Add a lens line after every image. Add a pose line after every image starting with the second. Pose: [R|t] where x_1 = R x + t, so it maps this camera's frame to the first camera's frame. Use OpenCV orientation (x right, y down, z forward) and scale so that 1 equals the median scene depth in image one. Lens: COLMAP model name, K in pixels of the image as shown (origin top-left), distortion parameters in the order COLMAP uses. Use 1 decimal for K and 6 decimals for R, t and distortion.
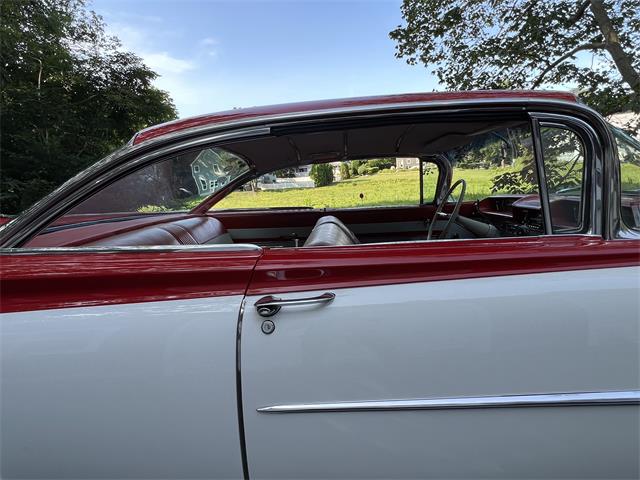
lens RADIAL K [[394.1, 0, 331.3], [0, 394.1, 241.4], [0, 0, 1]] dist [-0.007806, 0.000111]
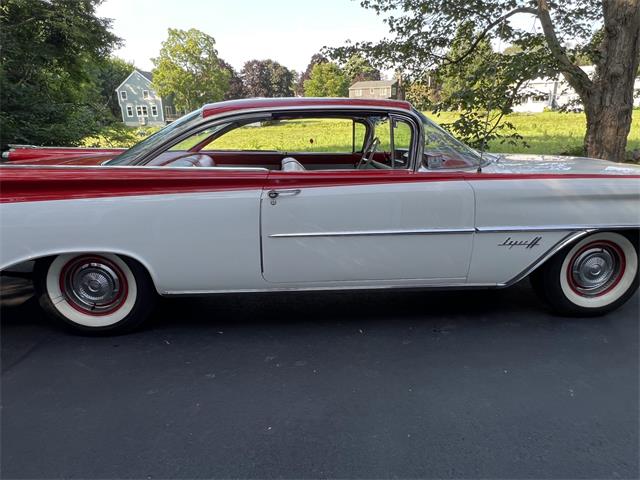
lens RADIAL K [[428.5, 0, 320.0], [0, 428.5, 240.0], [0, 0, 1]] dist [0.022271, -0.002116]
pose [[0.994158, 0.023671, 0.105306, -0.021773], [-0.036181, 0.992292, 0.118525, 0.018639], [-0.101689, -0.121642, 0.987351, -0.248435]]
